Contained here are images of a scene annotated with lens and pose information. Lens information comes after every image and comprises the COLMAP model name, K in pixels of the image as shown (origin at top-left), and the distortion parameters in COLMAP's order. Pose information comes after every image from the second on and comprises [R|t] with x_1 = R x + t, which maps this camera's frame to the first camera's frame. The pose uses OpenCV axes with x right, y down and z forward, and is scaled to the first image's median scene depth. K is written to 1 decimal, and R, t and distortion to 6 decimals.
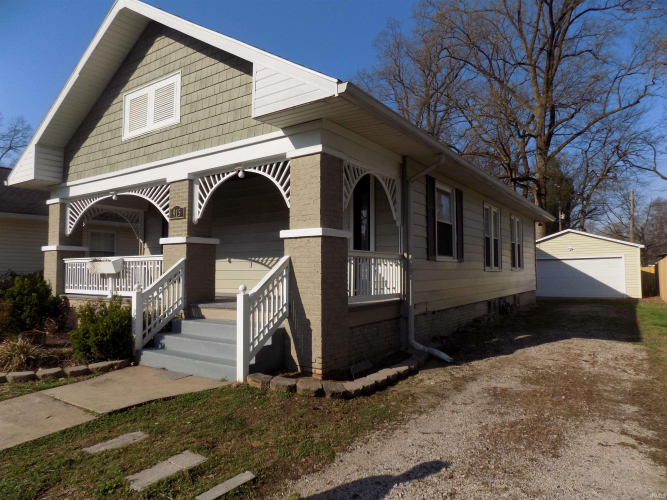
lens RADIAL K [[448.6, 0, 335.6], [0, 448.6, 247.8], [0, 0, 1]] dist [-0.080963, 0.083691]
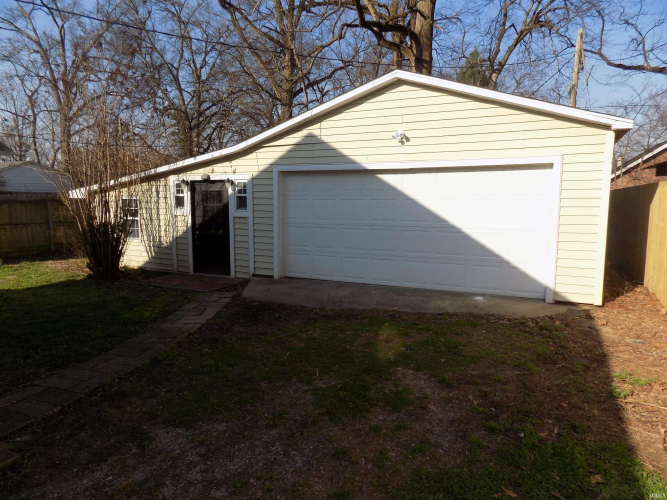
lens RADIAL K [[448.6, 0, 335.6], [0, 448.6, 247.8], [0, 0, 1]] dist [-0.080963, 0.083691]
pose [[0.990485, -0.021900, 0.135870, 0.240739], [-0.001861, 0.985036, 0.172337, 0.013926], [-0.137611, -0.170950, 0.975623, 0.374183]]
